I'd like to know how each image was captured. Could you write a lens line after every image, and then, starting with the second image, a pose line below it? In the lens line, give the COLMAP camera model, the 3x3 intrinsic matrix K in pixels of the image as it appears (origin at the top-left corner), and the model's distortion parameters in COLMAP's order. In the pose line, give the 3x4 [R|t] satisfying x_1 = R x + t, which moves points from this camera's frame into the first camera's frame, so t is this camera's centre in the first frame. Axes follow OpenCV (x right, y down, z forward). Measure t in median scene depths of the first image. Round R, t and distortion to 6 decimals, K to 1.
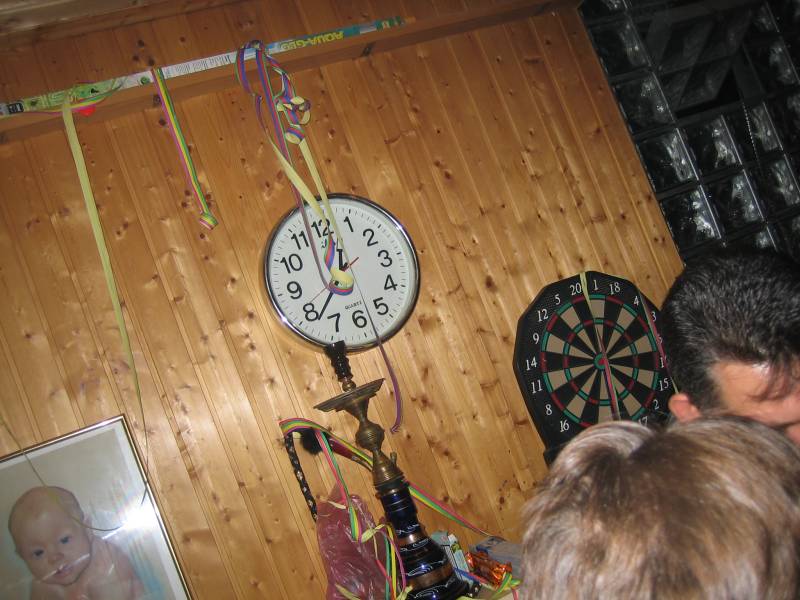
lens RADIAL K [[853.5, 0, 400.0], [0, 853.5, 300.0], [0, 0, 1]] dist [-0.143472, 0.194821]
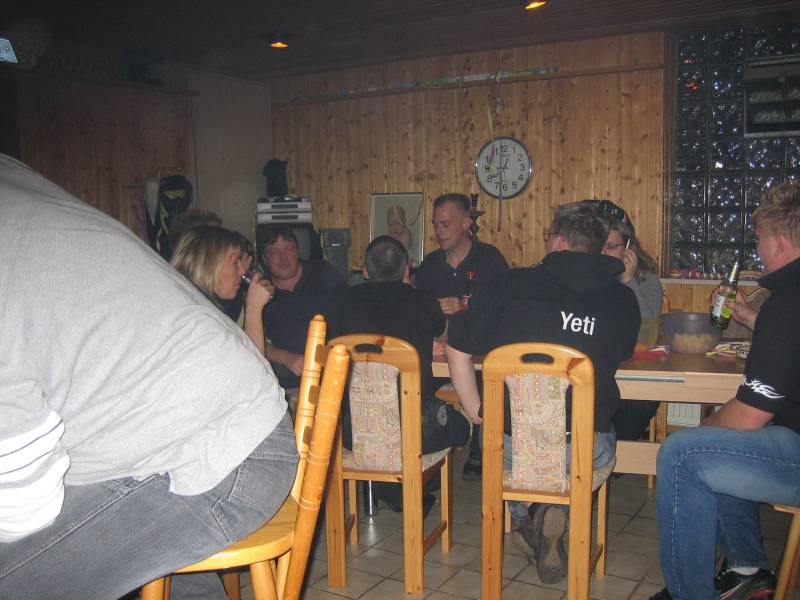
lens RADIAL K [[853.5, 0, 400.0], [0, 853.5, 300.0], [0, 0, 1]] dist [-0.143472, 0.194821]
pose [[0.592851, 0.422814, -0.685387, 1.659371], [-0.164090, 0.896651, 0.411206, -0.672090], [0.788417, -0.131319, 0.600961, -0.844552]]
